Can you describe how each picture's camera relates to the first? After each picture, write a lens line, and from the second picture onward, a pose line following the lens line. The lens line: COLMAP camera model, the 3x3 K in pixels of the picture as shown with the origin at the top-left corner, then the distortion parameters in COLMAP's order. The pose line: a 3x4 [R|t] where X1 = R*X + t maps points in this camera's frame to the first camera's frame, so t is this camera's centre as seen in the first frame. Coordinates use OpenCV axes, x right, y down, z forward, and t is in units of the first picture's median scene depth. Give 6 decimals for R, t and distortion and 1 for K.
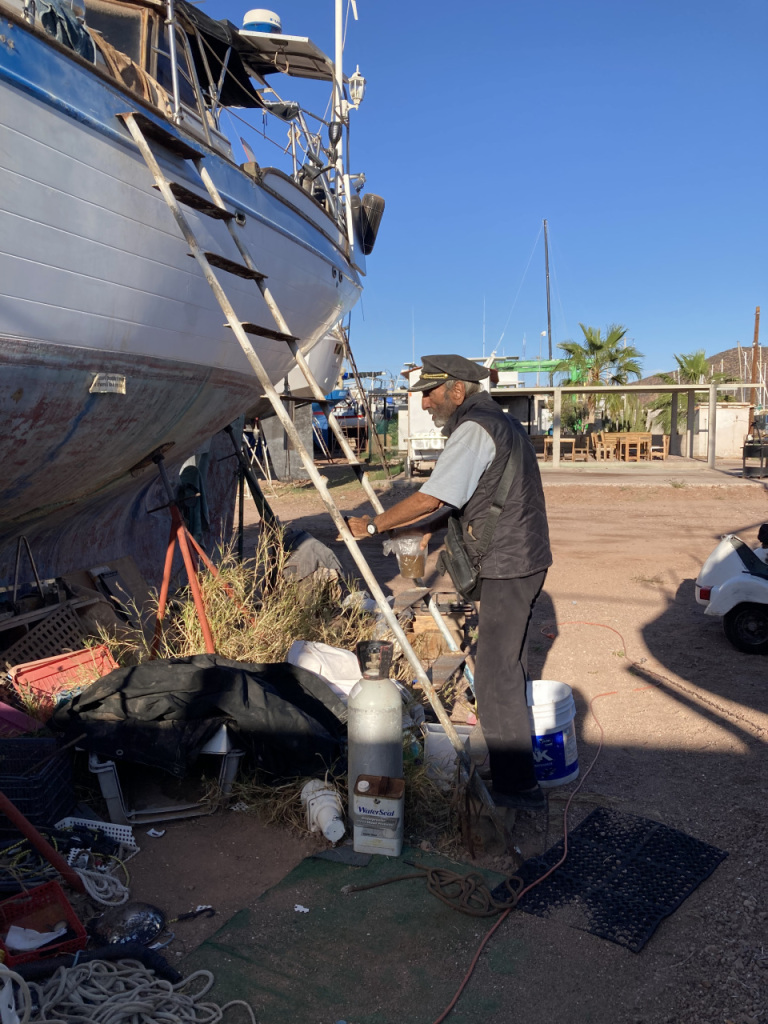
lens RADIAL K [[836.0, 0, 384.0], [0, 836.0, 512.0], [0, 0, 1]] dist [-0.001898, -0.003575]
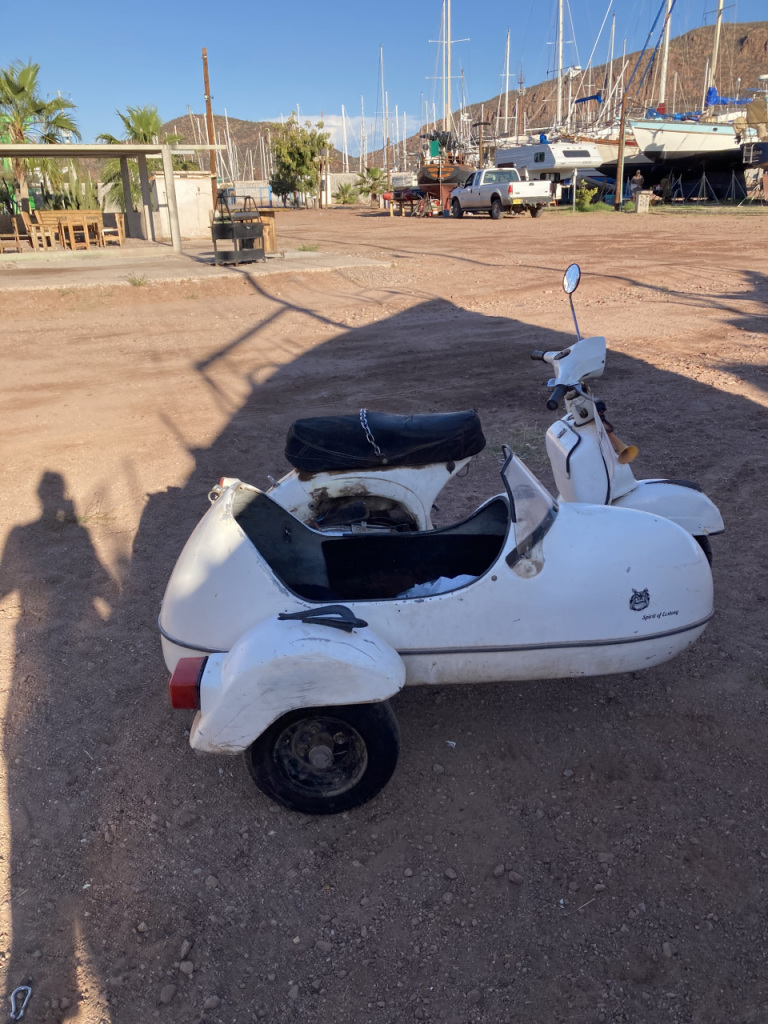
lens RADIAL K [[826.4, 0, 384.0], [0, 826.4, 512.0], [0, 0, 1]] dist [0.003333, 0.006120]
pose [[0.823377, -0.216197, 0.524698, 0.071952], [0.077609, 0.958800, 0.273276, -0.014735], [-0.562162, -0.184288, 0.806233, 0.172688]]
